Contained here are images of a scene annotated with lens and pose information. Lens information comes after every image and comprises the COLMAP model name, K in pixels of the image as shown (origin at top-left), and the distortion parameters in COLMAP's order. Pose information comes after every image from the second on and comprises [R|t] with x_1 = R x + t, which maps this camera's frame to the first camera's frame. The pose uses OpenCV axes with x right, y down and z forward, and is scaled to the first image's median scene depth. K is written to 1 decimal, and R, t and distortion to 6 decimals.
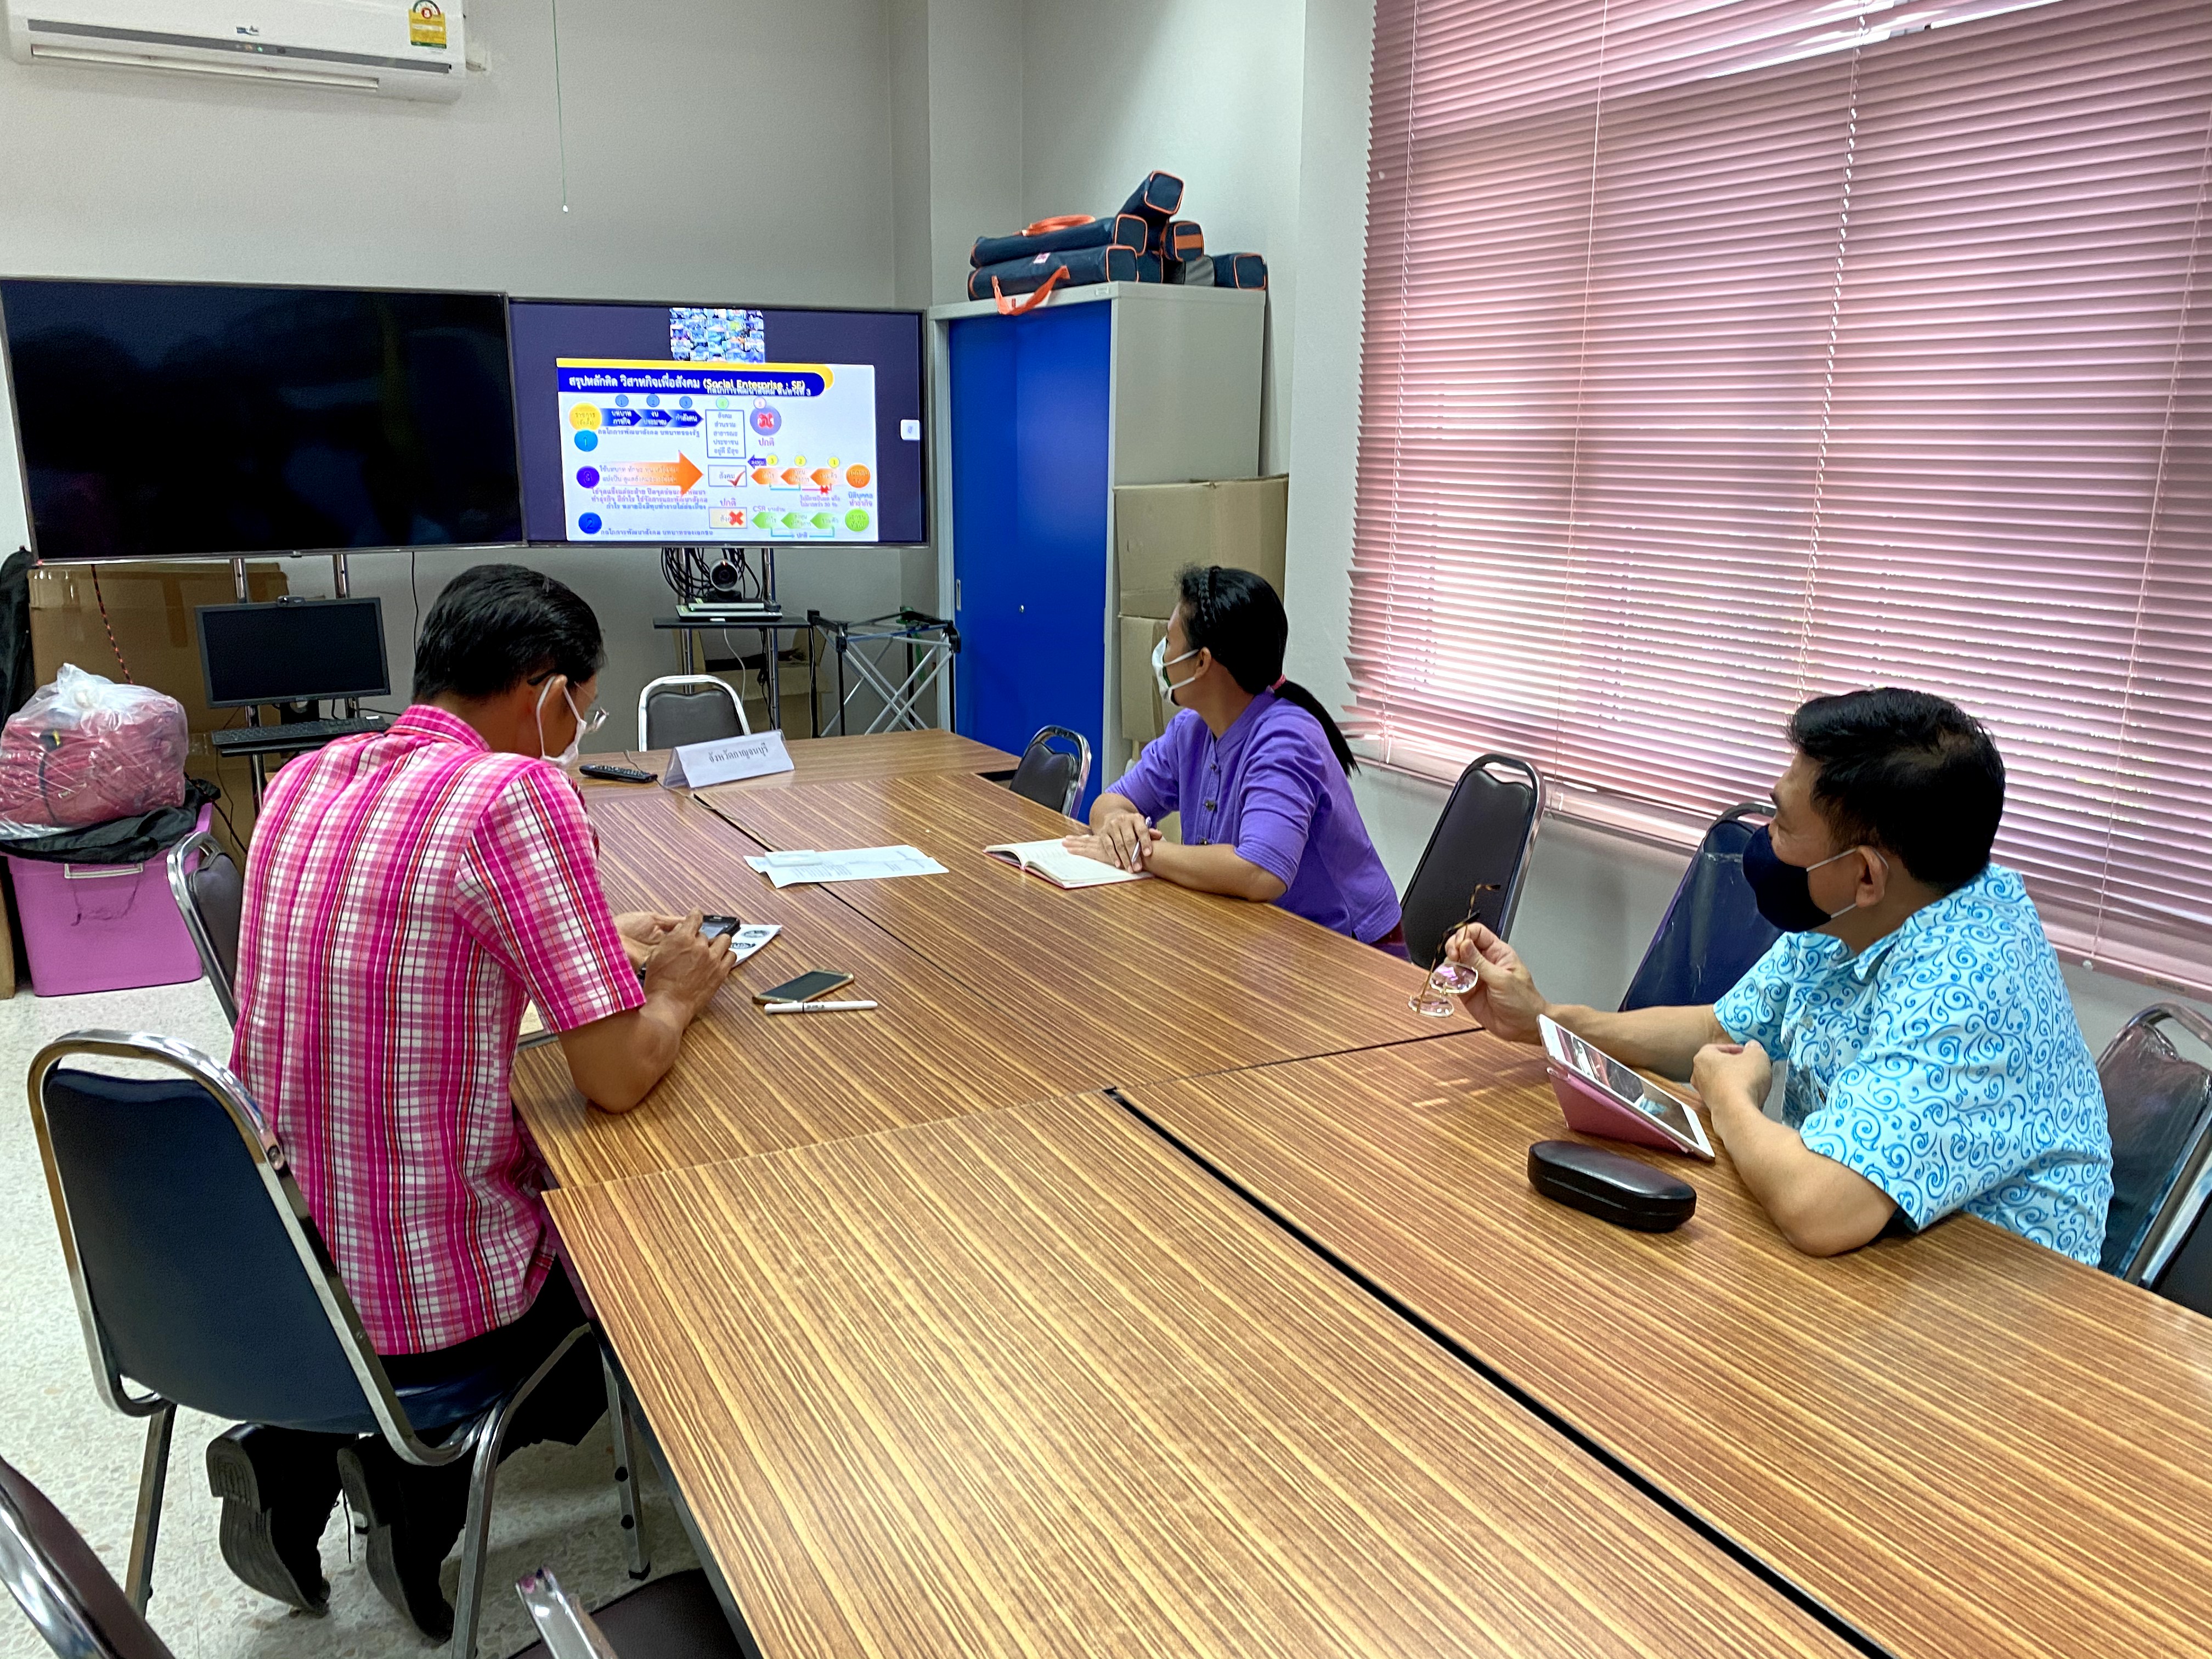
lens RADIAL K [[1780.0, 0, 1111.7], [0, 1780.0, 831.4], [0, 0, 1]] dist [0.013453, -0.001125]
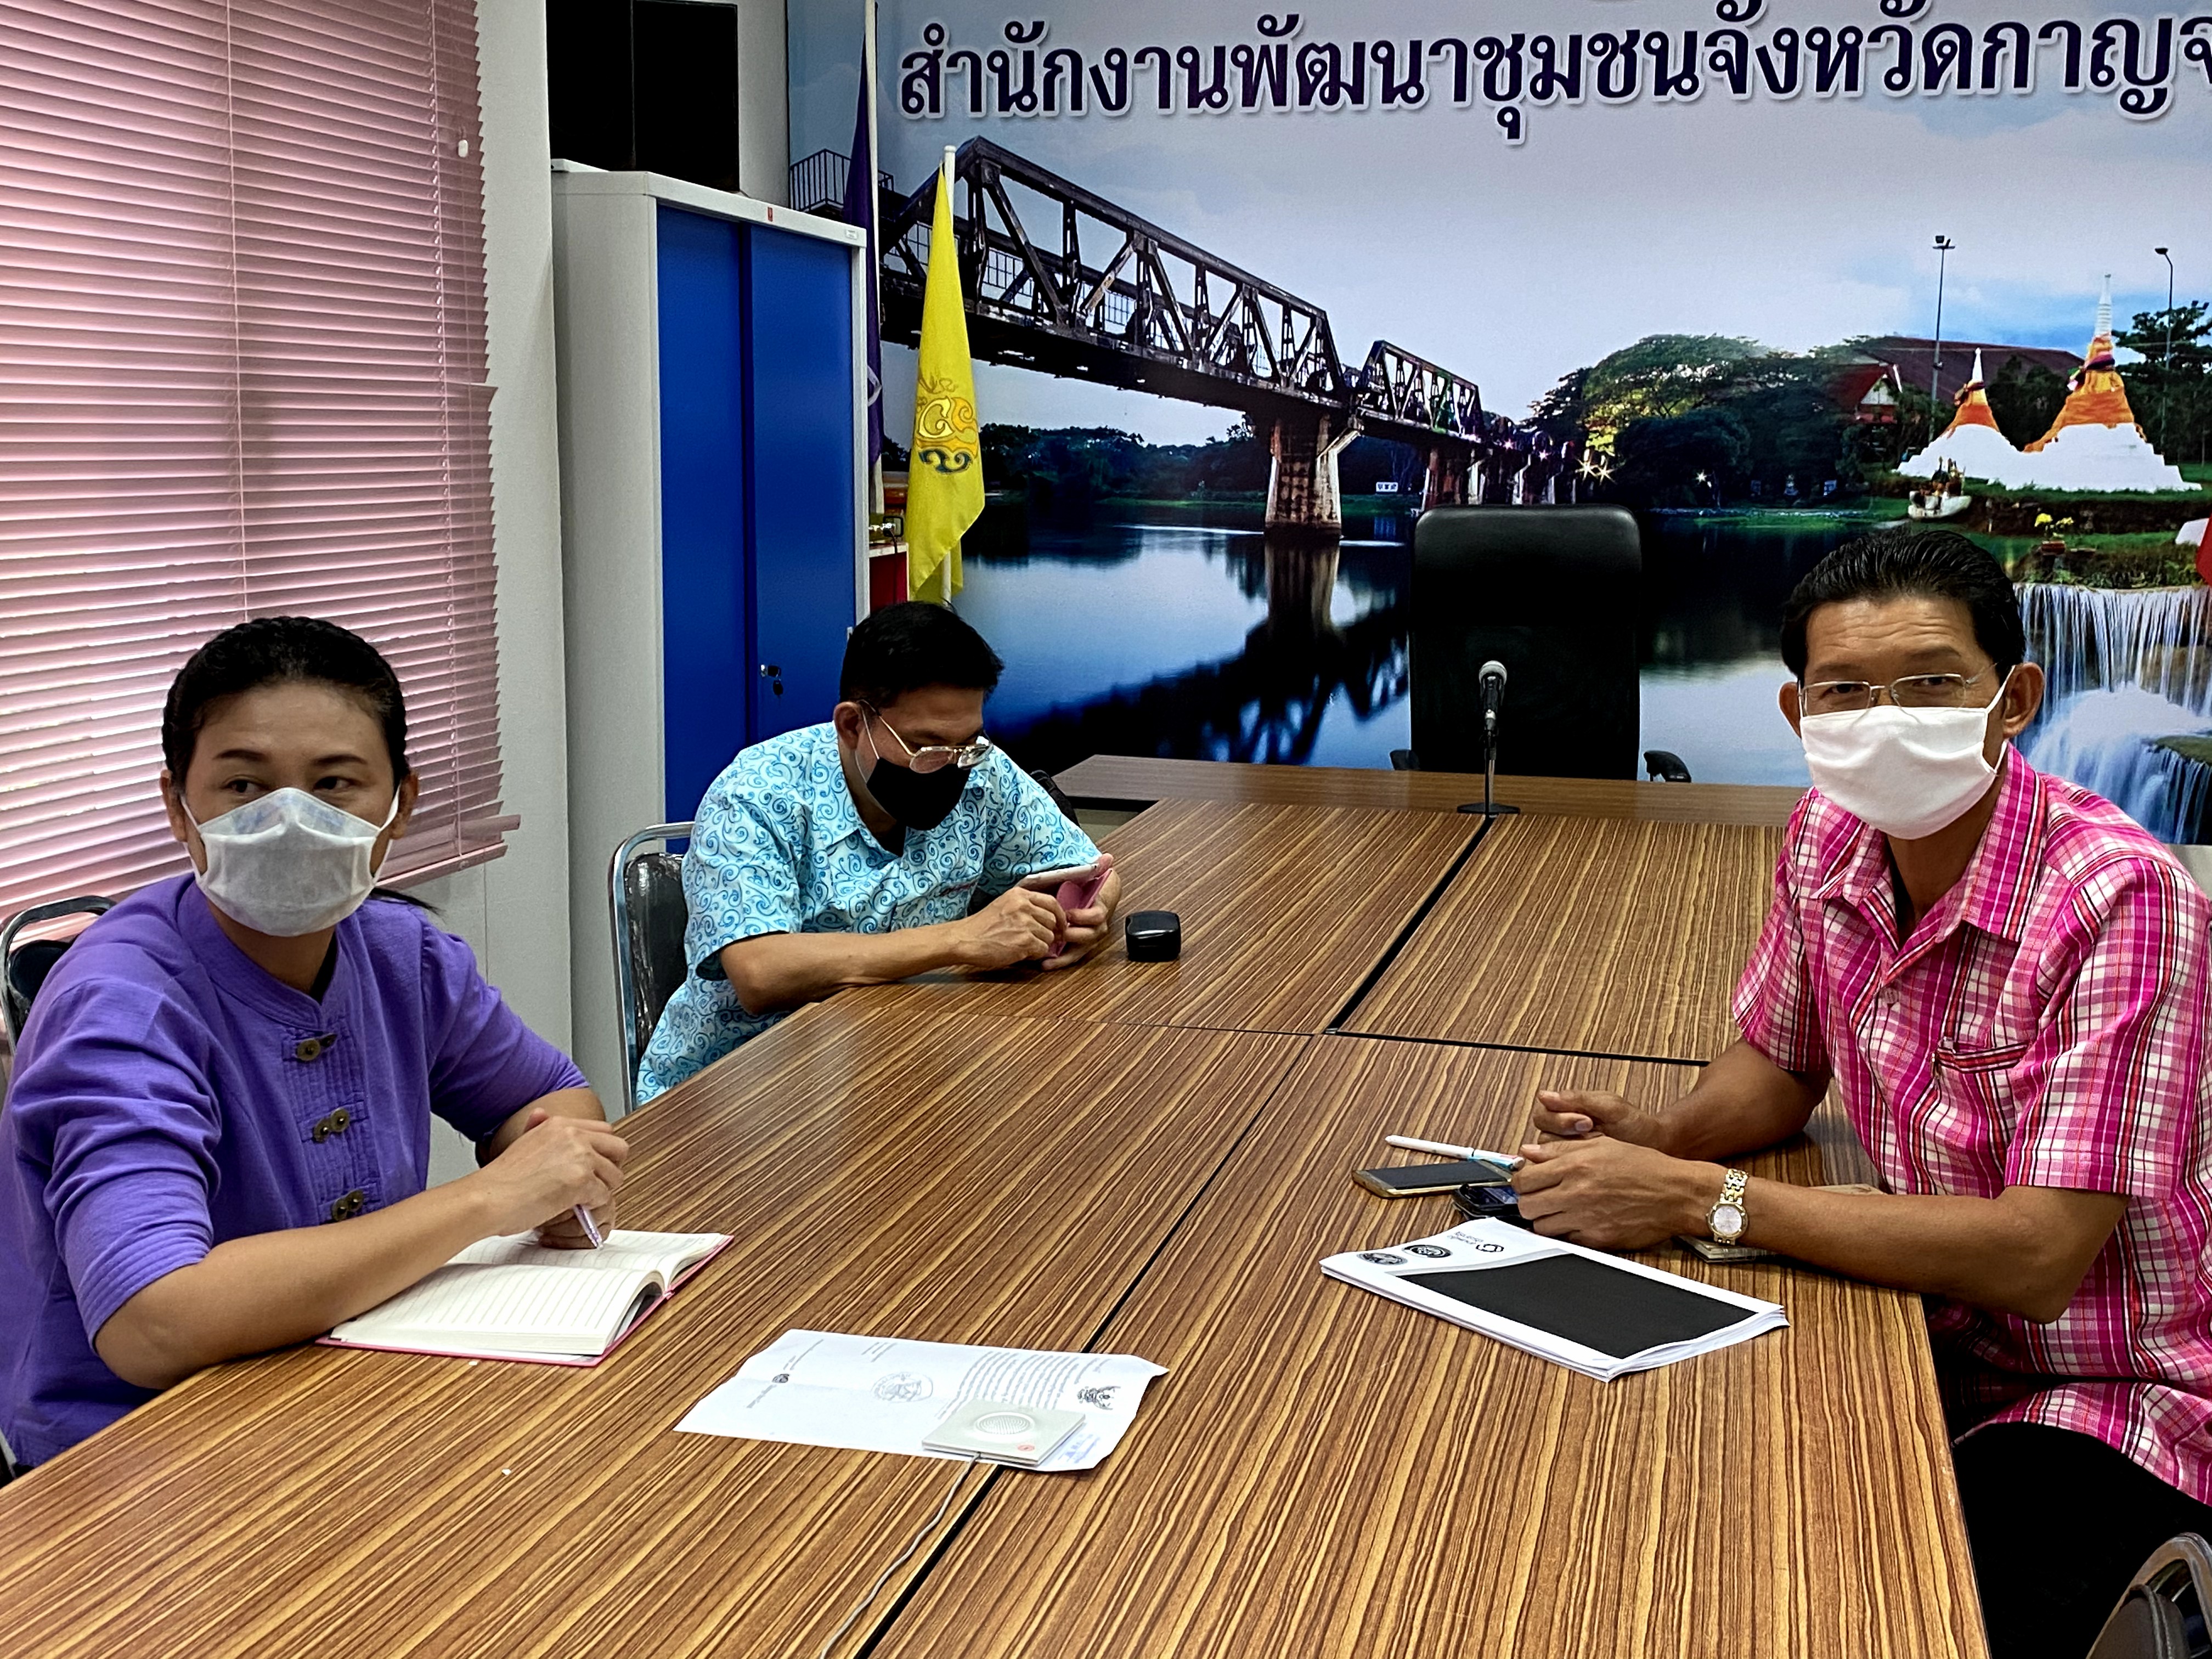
lens RADIAL K [[2605.4, 0, 1108.9], [0, 2605.4, 833.9], [0, 0, 1]] dist [0.053108, 0.000000]
pose [[-0.748014, -0.107764, 0.654875, -0.551067], [0.140674, 0.938565, 0.315129, -0.281942], [-0.648603, 0.327844, -0.686901, 1.328111]]
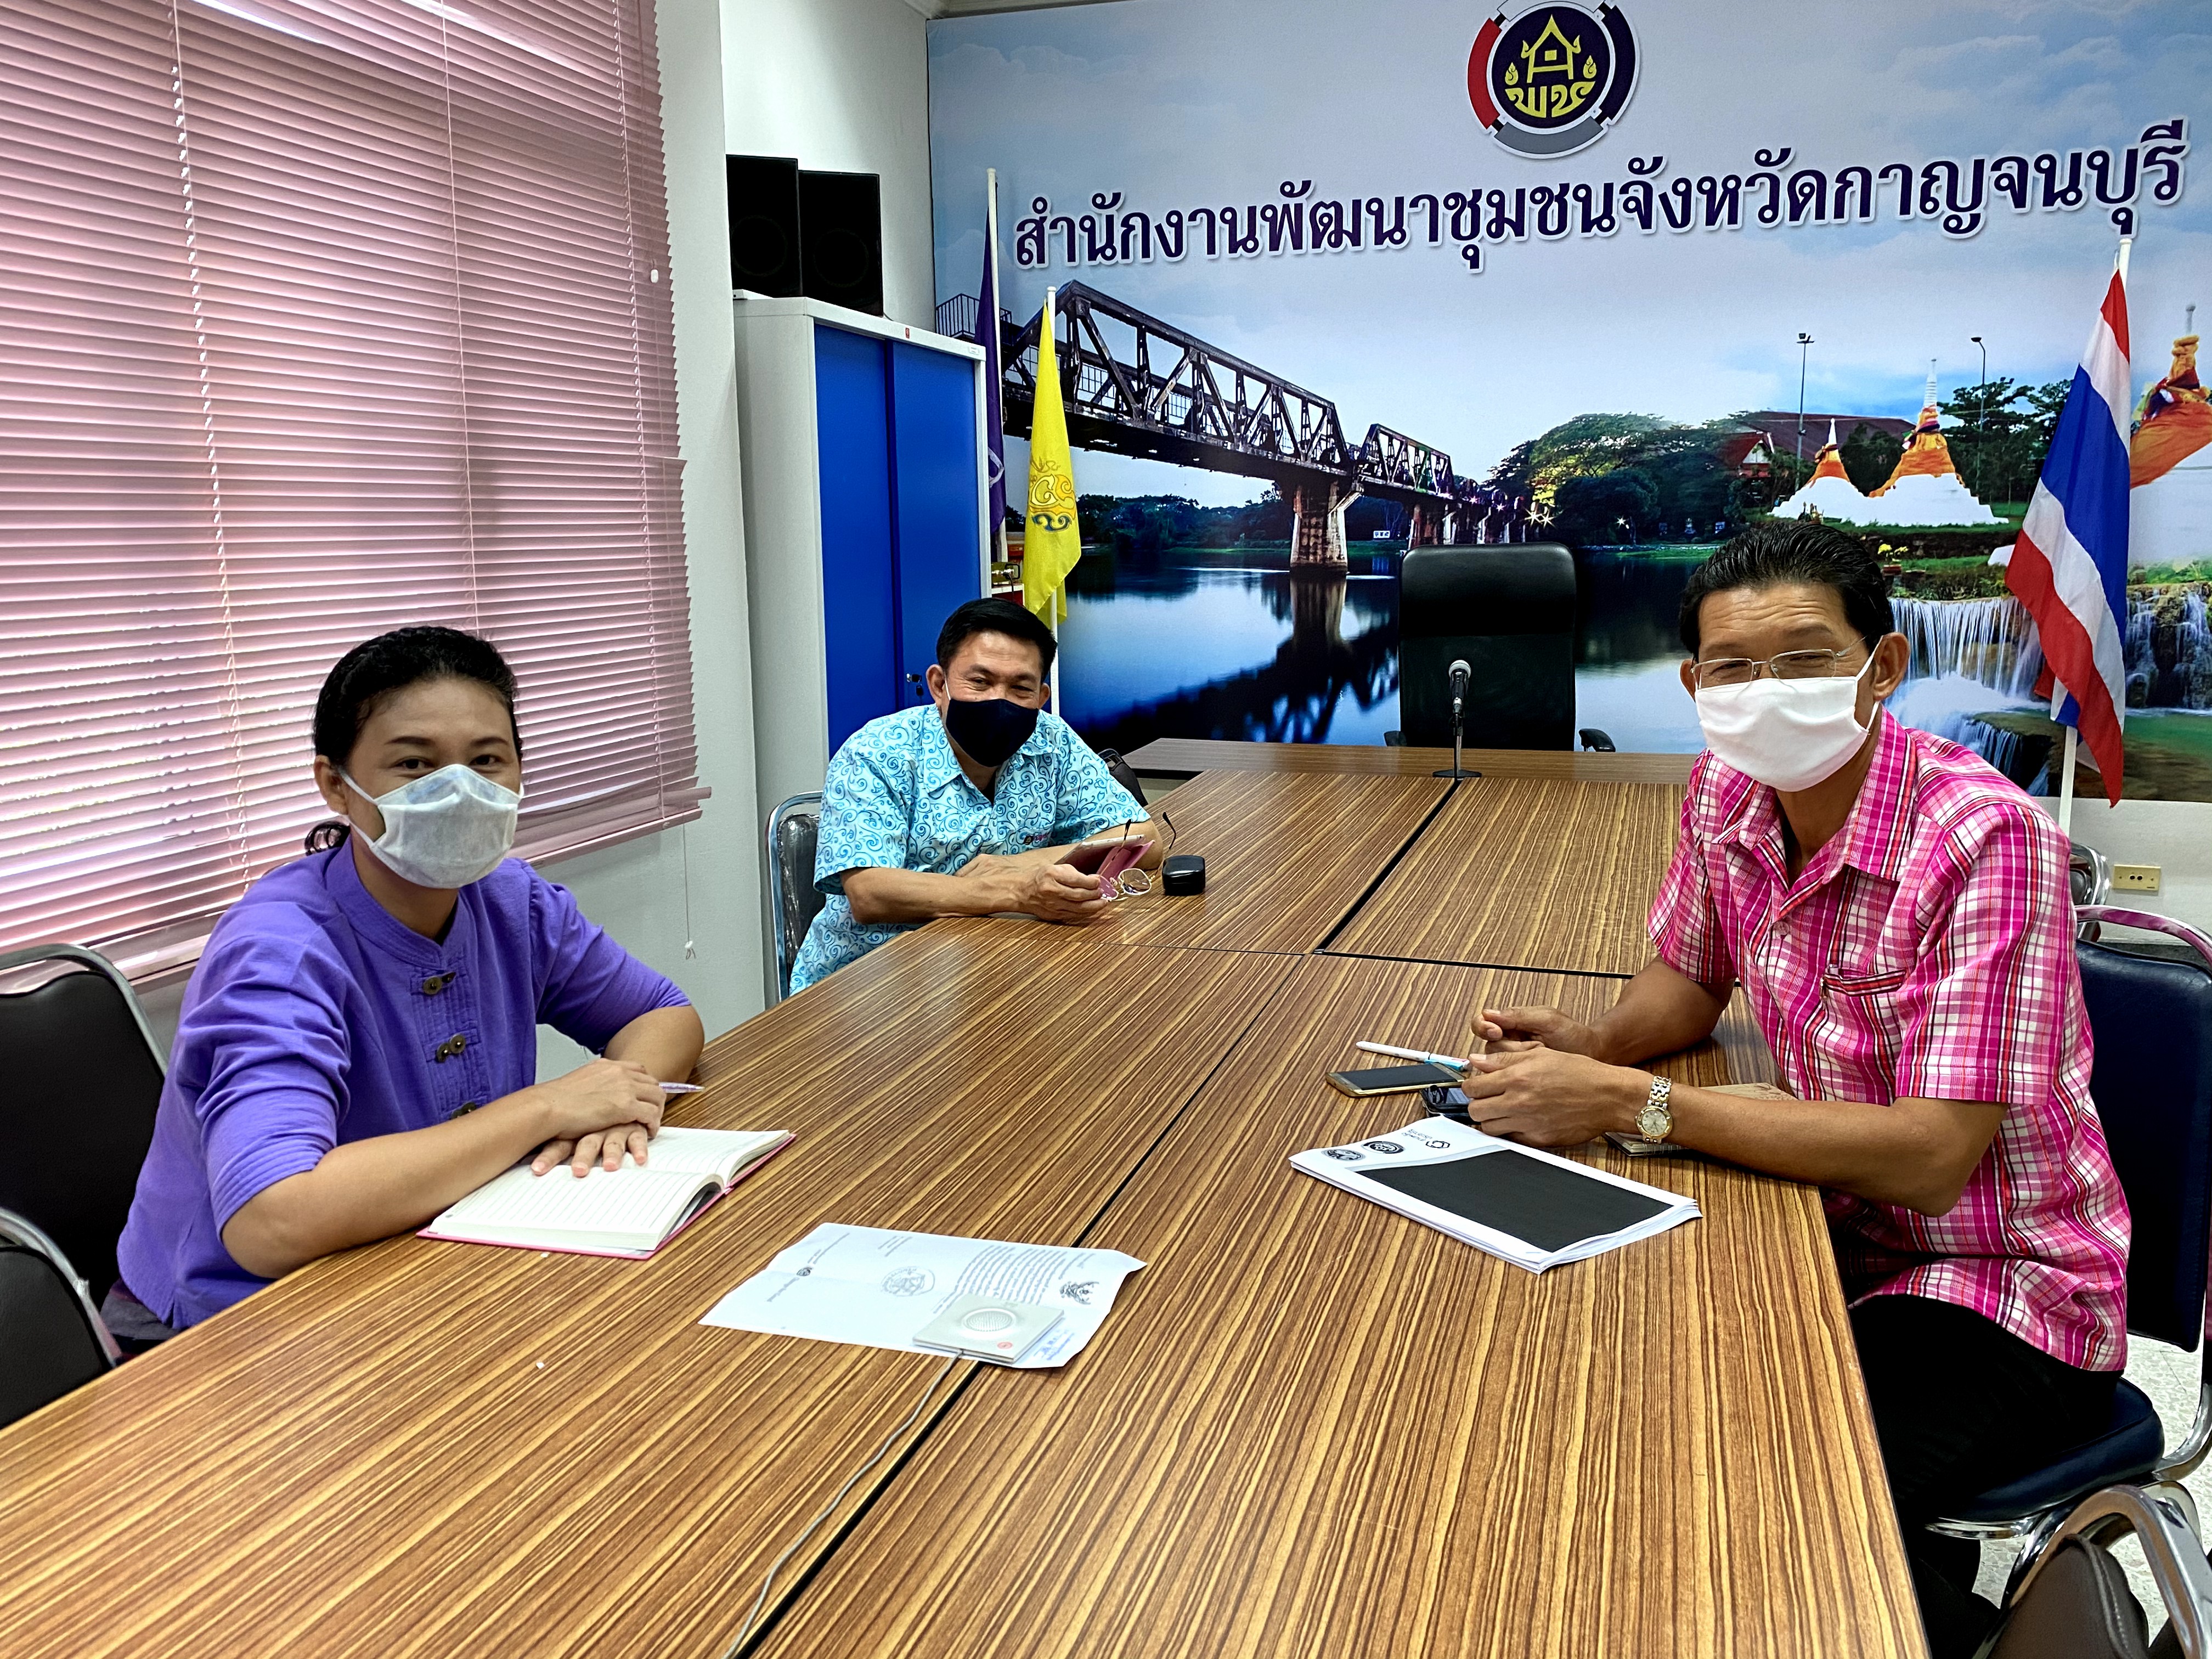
lens RADIAL K [[1780.0, 0, 1106.1], [0, 1780.0, 831.3], [0, 0, 1]] dist [0.013453, -0.001125]
pose [[-0.709064, -0.111789, 0.696227, -0.478745], [0.169571, 0.931347, 0.322238, -0.226956], [-0.684452, 0.346547, -0.641429, 1.203010]]
